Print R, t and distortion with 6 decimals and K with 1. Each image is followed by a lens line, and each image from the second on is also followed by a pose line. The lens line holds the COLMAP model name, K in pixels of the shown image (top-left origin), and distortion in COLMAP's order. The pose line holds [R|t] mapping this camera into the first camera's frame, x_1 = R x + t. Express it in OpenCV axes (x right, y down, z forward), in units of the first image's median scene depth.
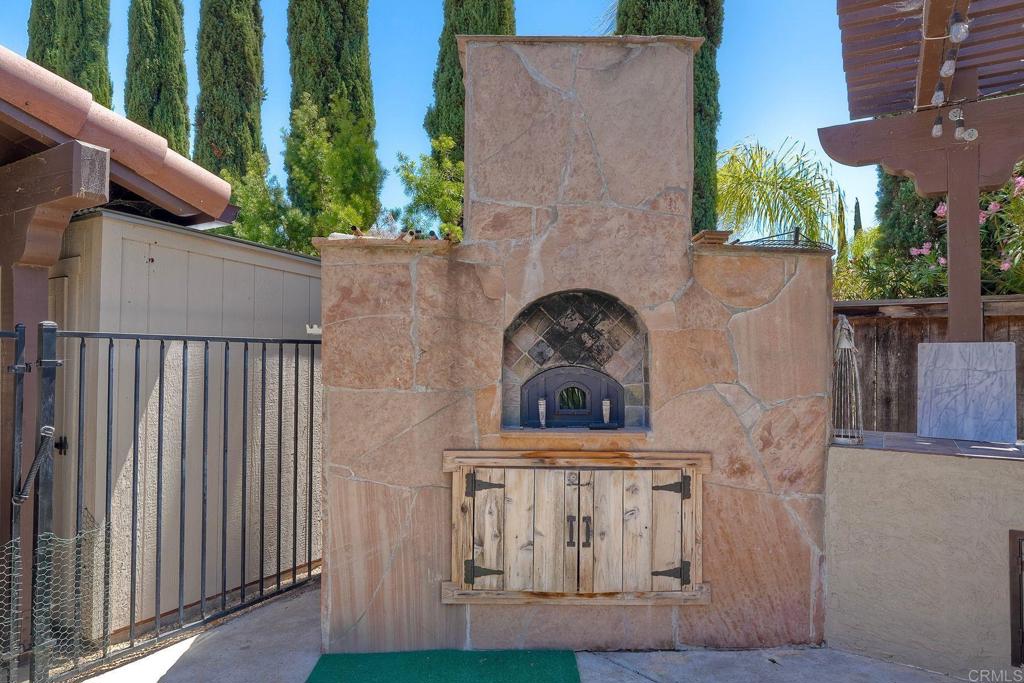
lens RADIAL K [[606.9, 0, 511.5], [0, 606.9, 343.1], [0, 0, 1]] dist [-0.003962, -0.000354]
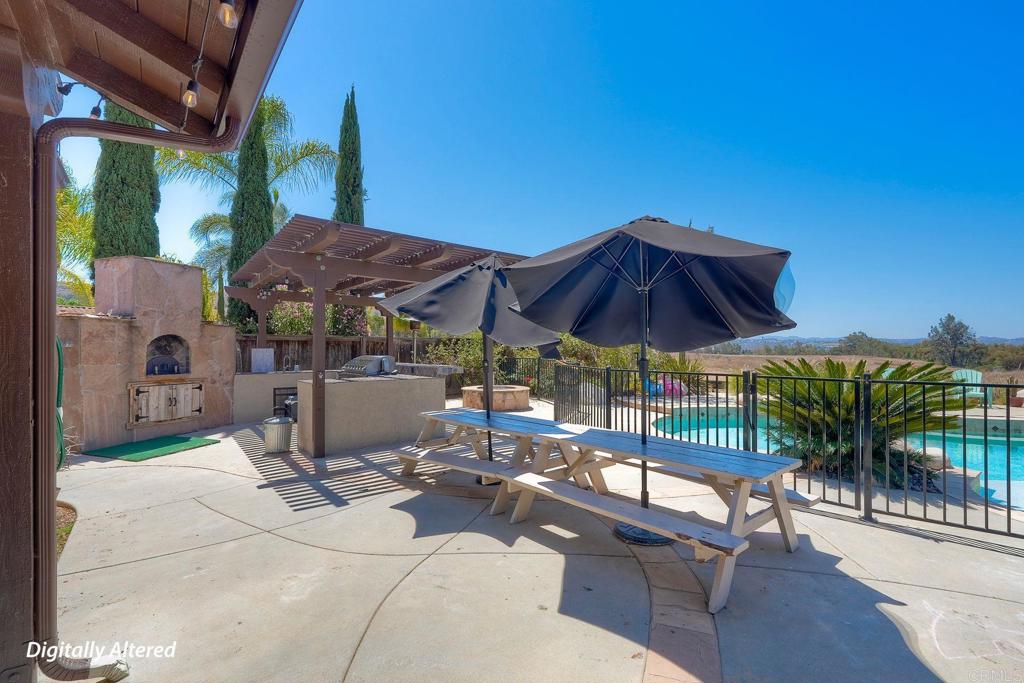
lens RADIAL K [[454.1, 0, 508.6], [0, 454.1, 346.2], [0, 0, 1]] dist [-0.002907, -0.000176]
pose [[0.356448, -0.001353, 0.934314, -1.654559], [-0.021332, 0.999726, 0.009587, -0.087850], [-0.934072, -0.023348, 0.356321, -1.781112]]
